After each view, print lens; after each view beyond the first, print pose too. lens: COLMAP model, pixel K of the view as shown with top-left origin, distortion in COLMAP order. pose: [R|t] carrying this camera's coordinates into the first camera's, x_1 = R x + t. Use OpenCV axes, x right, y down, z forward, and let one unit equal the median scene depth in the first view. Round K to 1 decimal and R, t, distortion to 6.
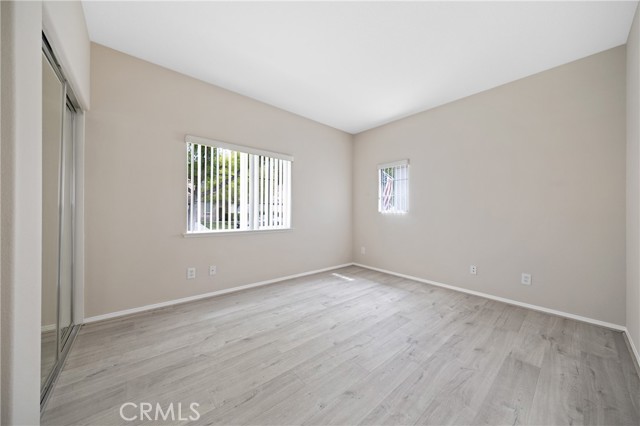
lens RADIAL K [[221.9, 0, 310.0], [0, 221.9, 211.3], [0, 0, 1]] dist [0.001613, -0.000024]
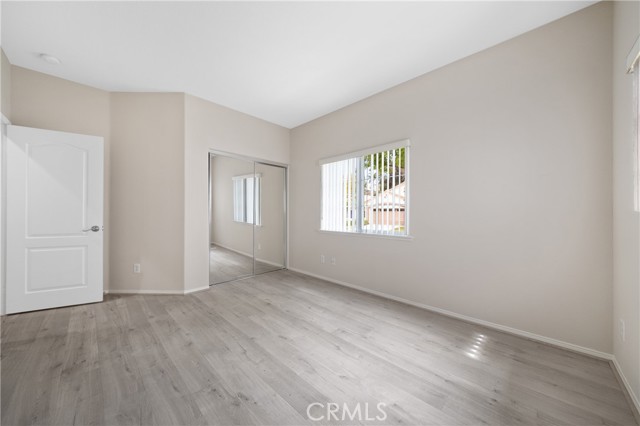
lens RADIAL K [[223.6, 0, 320.0], [0, 223.6, 213.0], [0, 0, 1]] dist [0.001404, 0.000110]
pose [[0.126398, -0.007485, -0.991951, 1.030508], [-0.004615, 0.999956, -0.008134, 0.008152], [0.991969, 0.005606, 0.126358, 1.006051]]
